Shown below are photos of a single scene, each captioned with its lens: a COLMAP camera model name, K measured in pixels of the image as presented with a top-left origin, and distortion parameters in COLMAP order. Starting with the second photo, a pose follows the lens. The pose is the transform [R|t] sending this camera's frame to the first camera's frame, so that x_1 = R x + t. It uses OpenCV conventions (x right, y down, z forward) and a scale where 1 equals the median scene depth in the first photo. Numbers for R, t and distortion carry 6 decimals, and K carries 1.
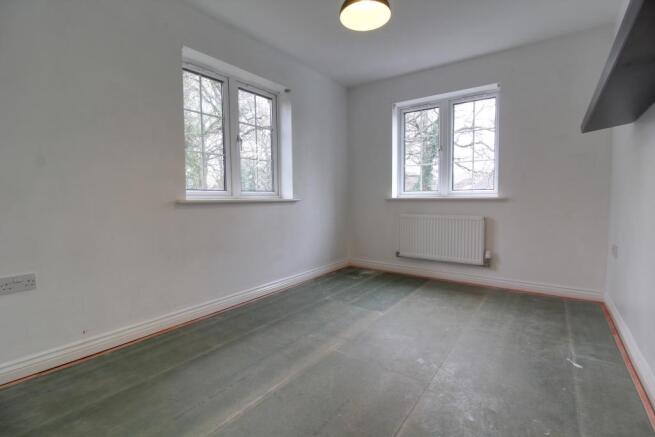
lens RADIAL K [[305.0, 0, 326.5], [0, 305.0, 220.5], [0, 0, 1]] dist [-0.022210, -0.001441]
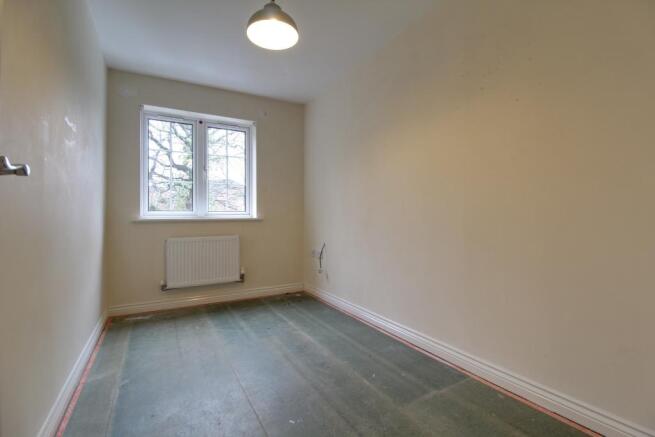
lens RADIAL K [[305.0, 0, 329.0], [0, 305.0, 215.2], [0, 0, 1]] dist [-0.022210, -0.001441]
pose [[0.376489, 0.011661, 0.926348, -0.362876], [0.075480, 0.996210, -0.043217, -0.014916], [-0.923341, 0.086192, 0.374183, 0.273647]]
